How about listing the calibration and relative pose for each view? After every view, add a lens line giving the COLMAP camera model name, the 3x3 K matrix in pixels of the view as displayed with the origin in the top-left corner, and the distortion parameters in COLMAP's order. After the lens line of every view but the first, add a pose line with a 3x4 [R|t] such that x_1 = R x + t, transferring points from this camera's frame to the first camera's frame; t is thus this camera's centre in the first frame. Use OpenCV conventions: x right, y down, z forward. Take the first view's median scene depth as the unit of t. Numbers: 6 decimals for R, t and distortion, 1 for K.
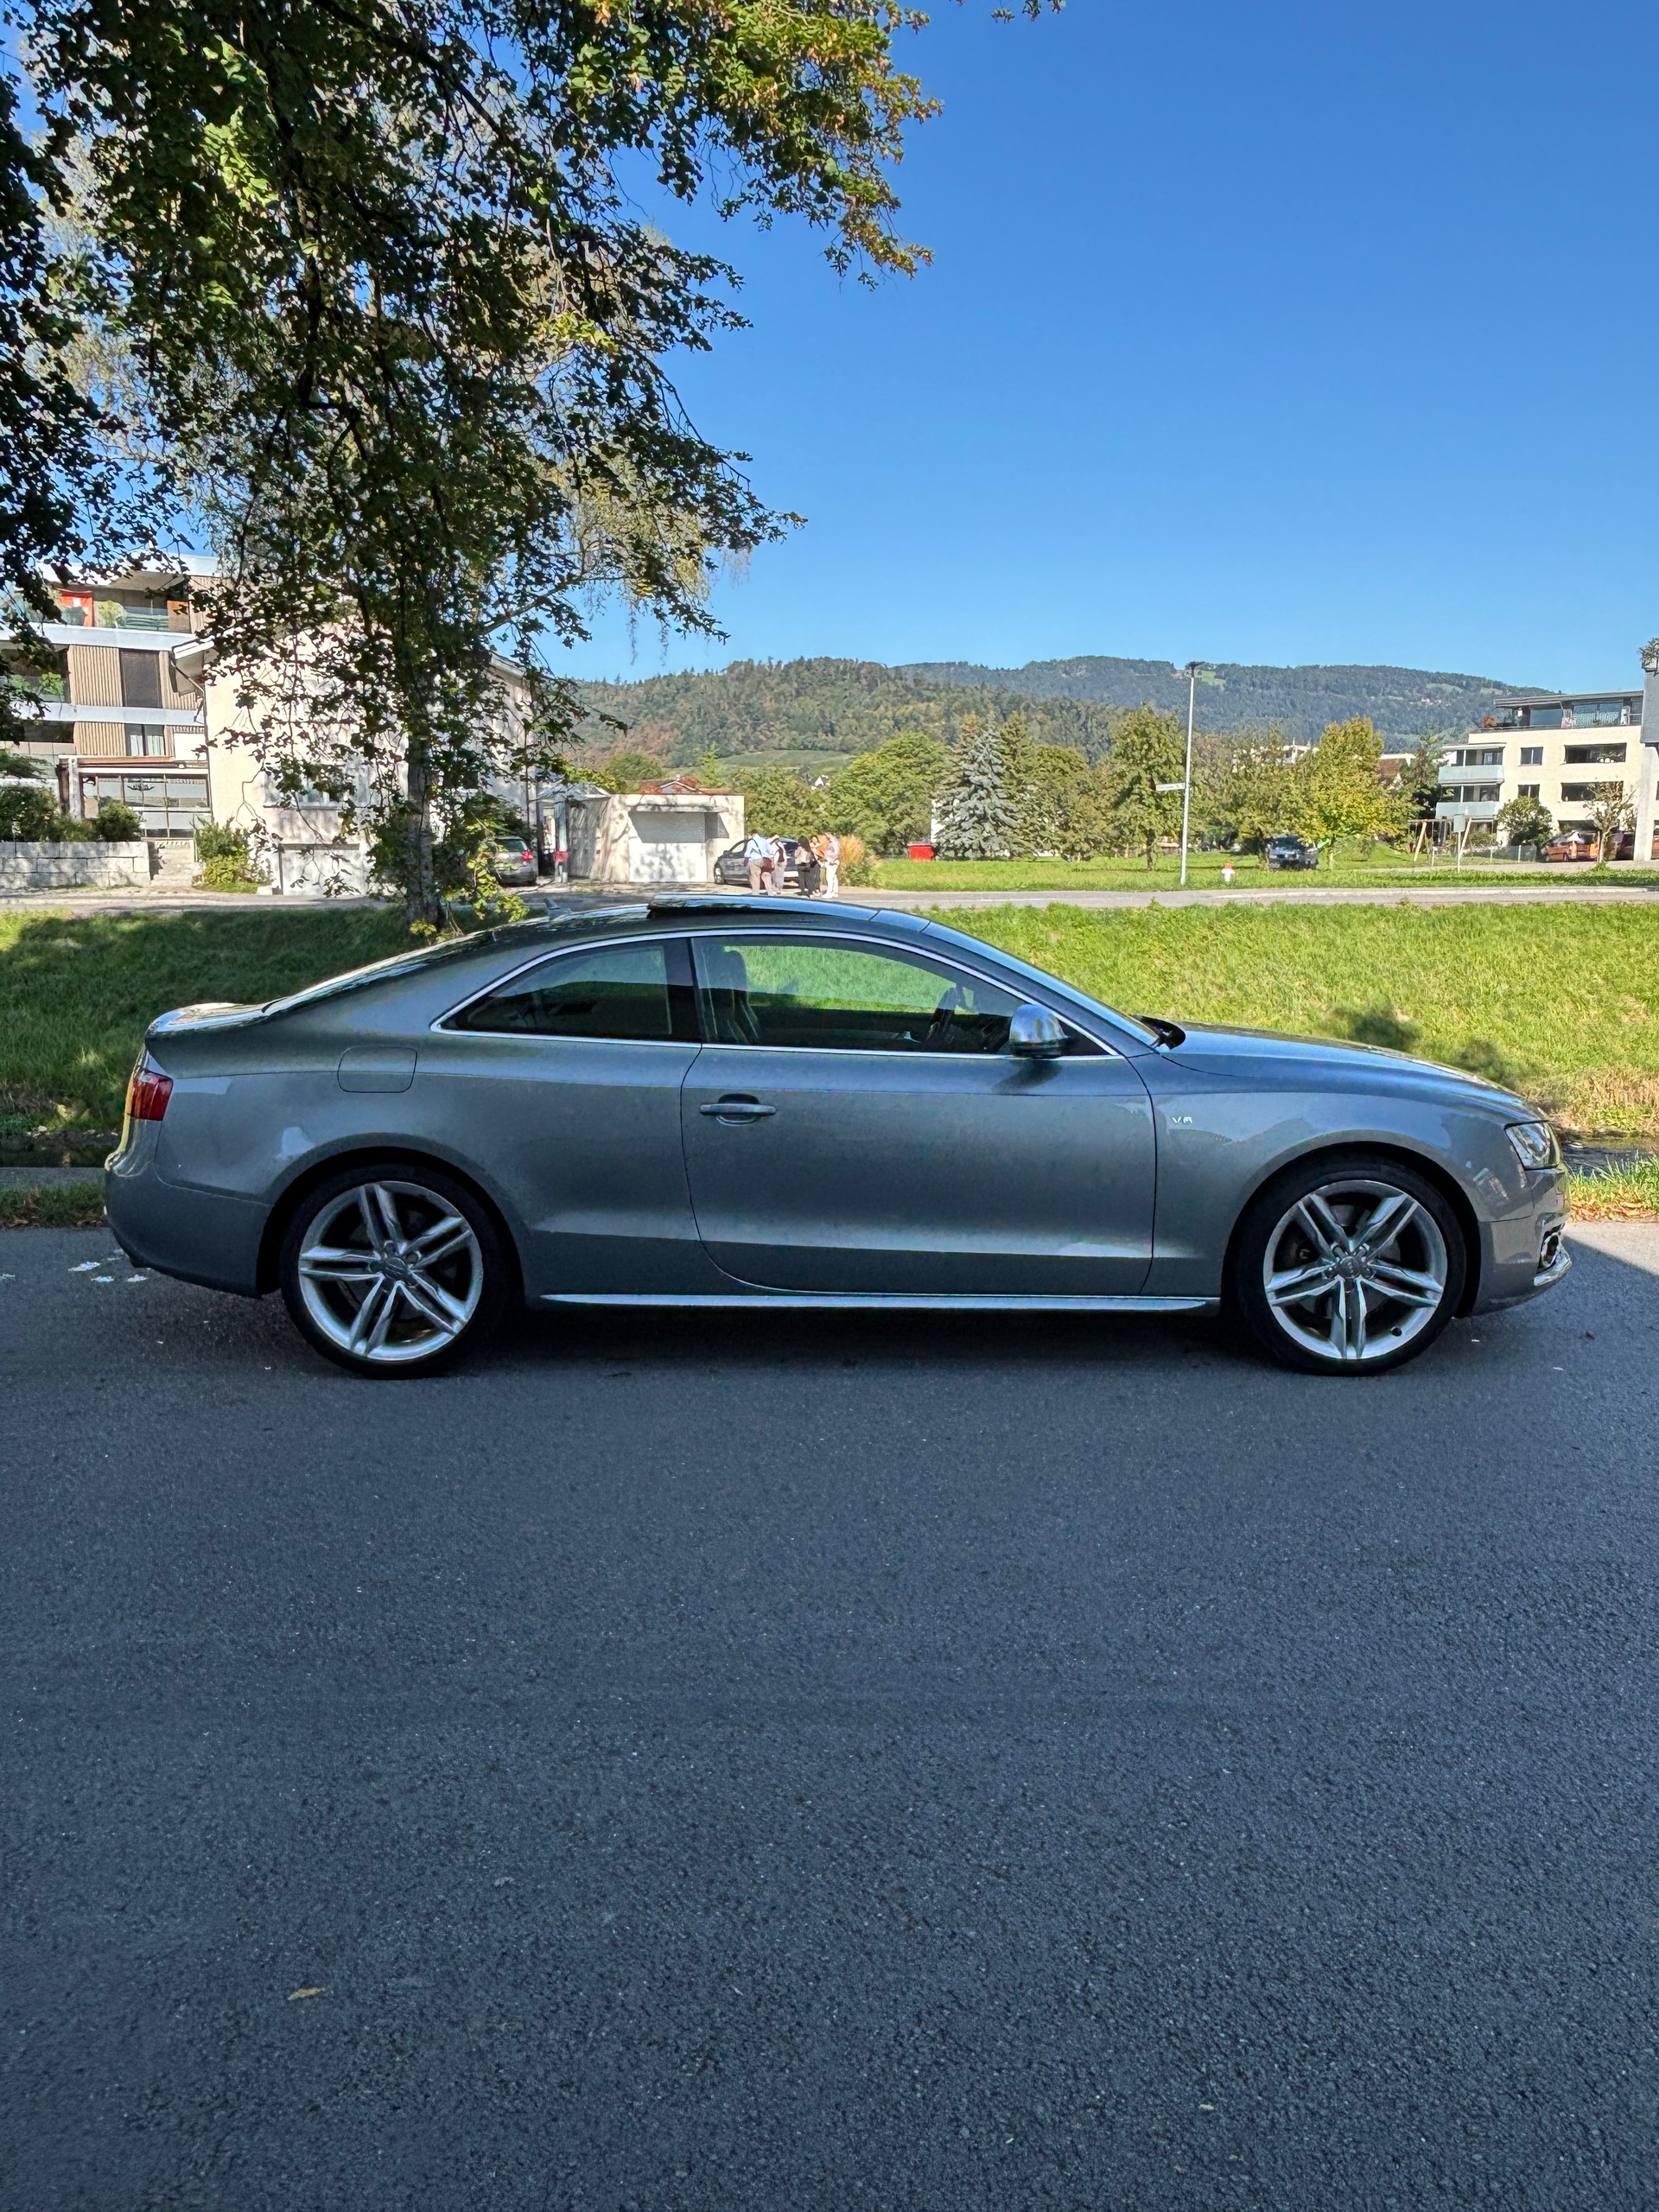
lens RADIAL K [[1549.6, 0, 836.0], [0, 1549.6, 1097.4], [0, 0, 1]] dist [0.053913, -0.056689]
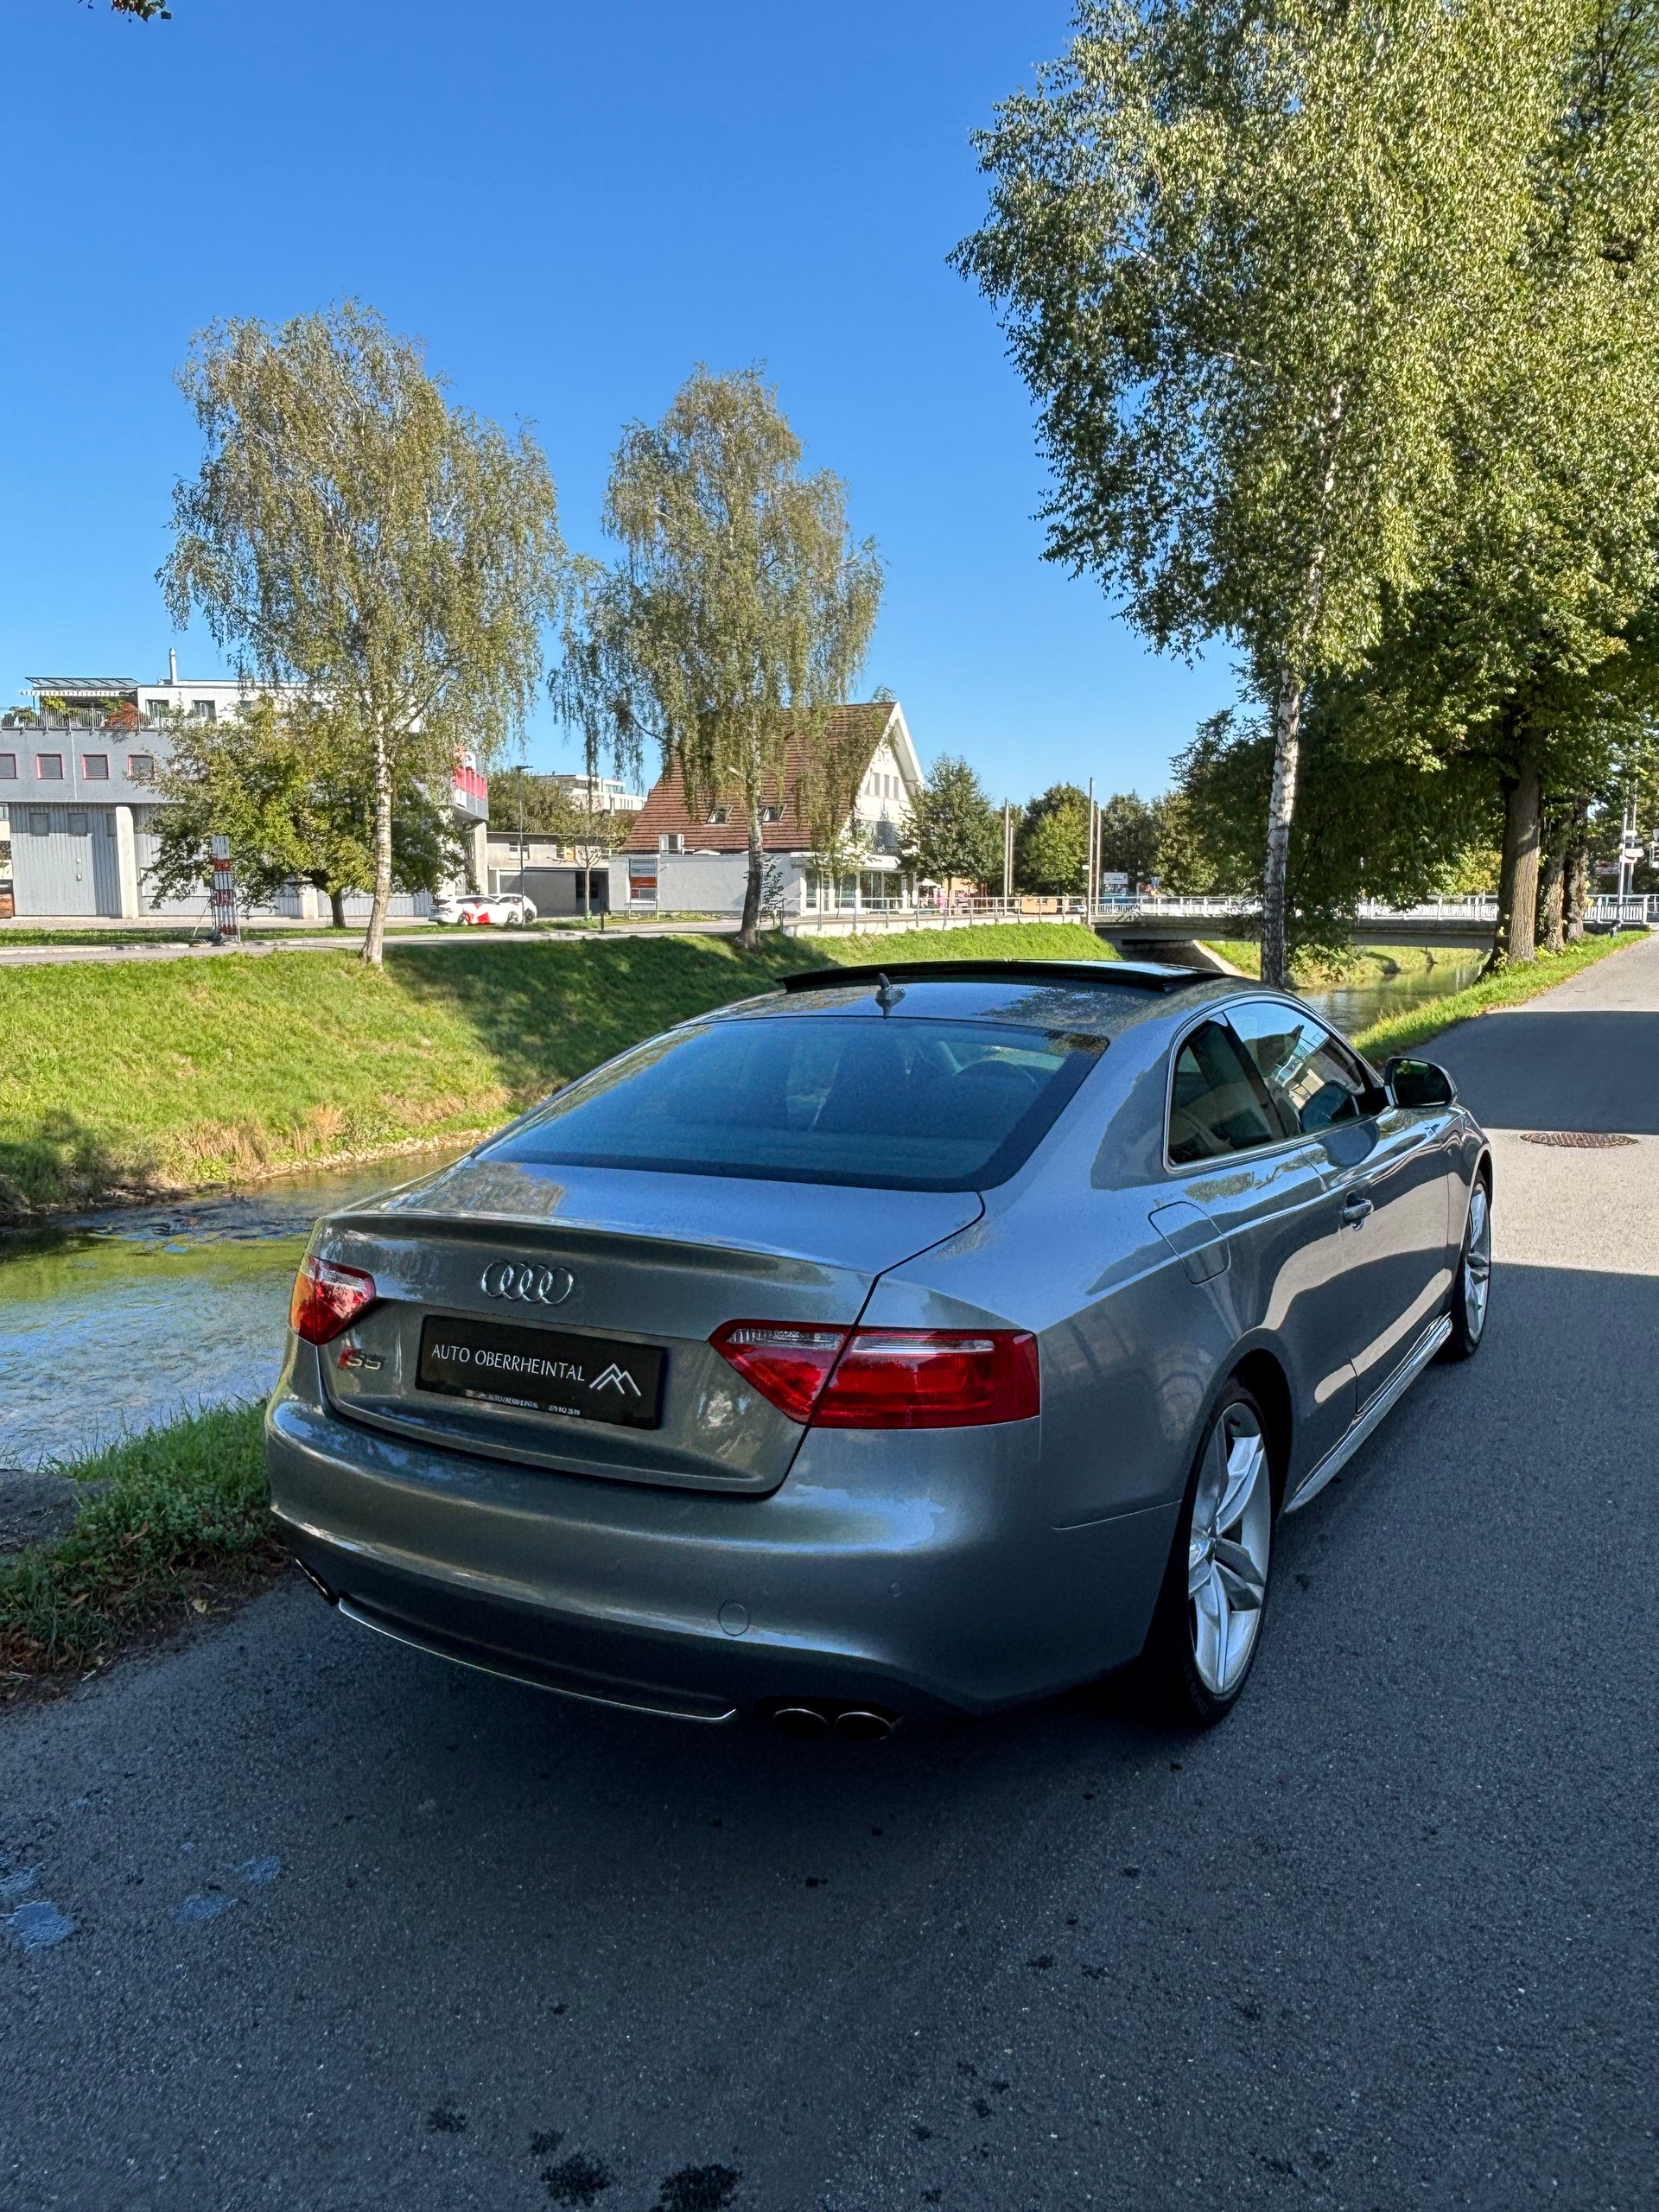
lens RADIAL K [[1533.3, 0, 820.0], [0, 1533.3, 1109.3], [0, 0, 1]] dist [0.089126, -0.161678]
pose [[0.527255, -0.109525, 0.842619, -0.081518], [0.134155, 0.989950, 0.044730, -0.010776], [-0.839050, 0.089458, 0.536650, 0.071553]]
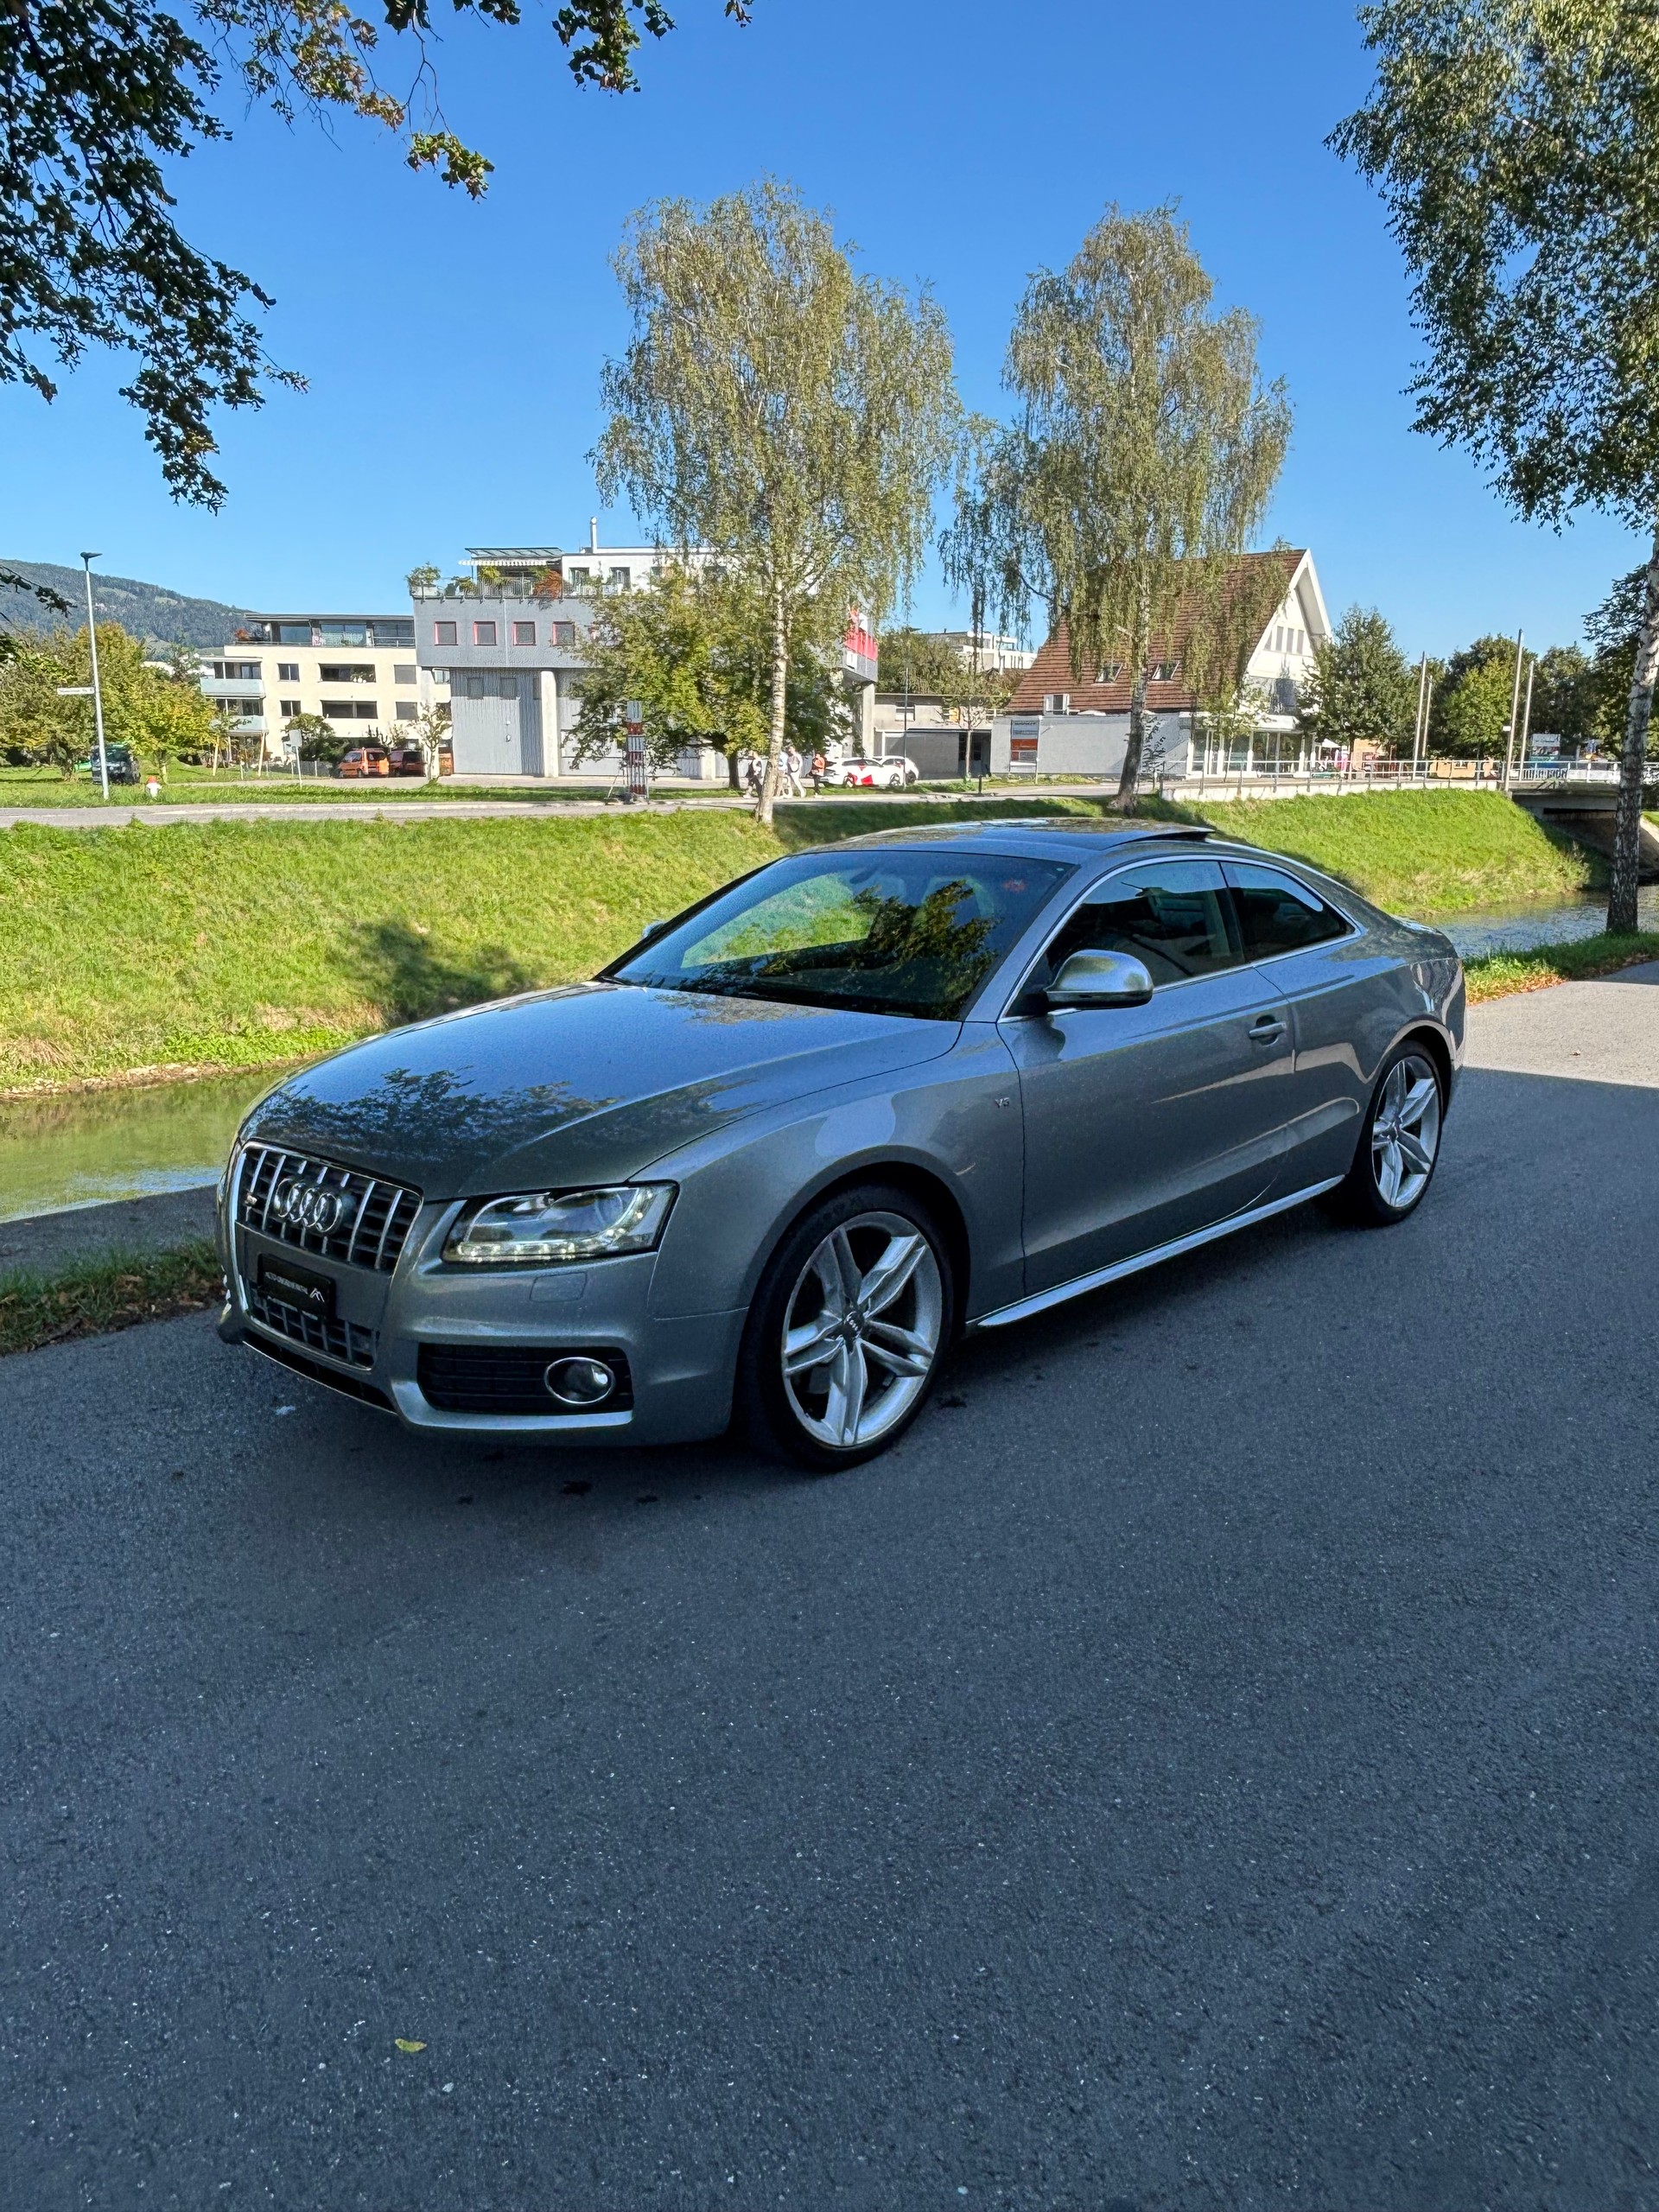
lens RADIAL K [[1544.4, 0, 821.4], [0, 1544.4, 1118.2], [0, 0, 1]] dist [0.086119, -0.164869]
pose [[0.716749, -0.146362, 0.681798, -0.110718], [0.100857, 0.989203, 0.106326, -0.006492], [-0.689999, -0.007445, 0.723772, 0.040501]]
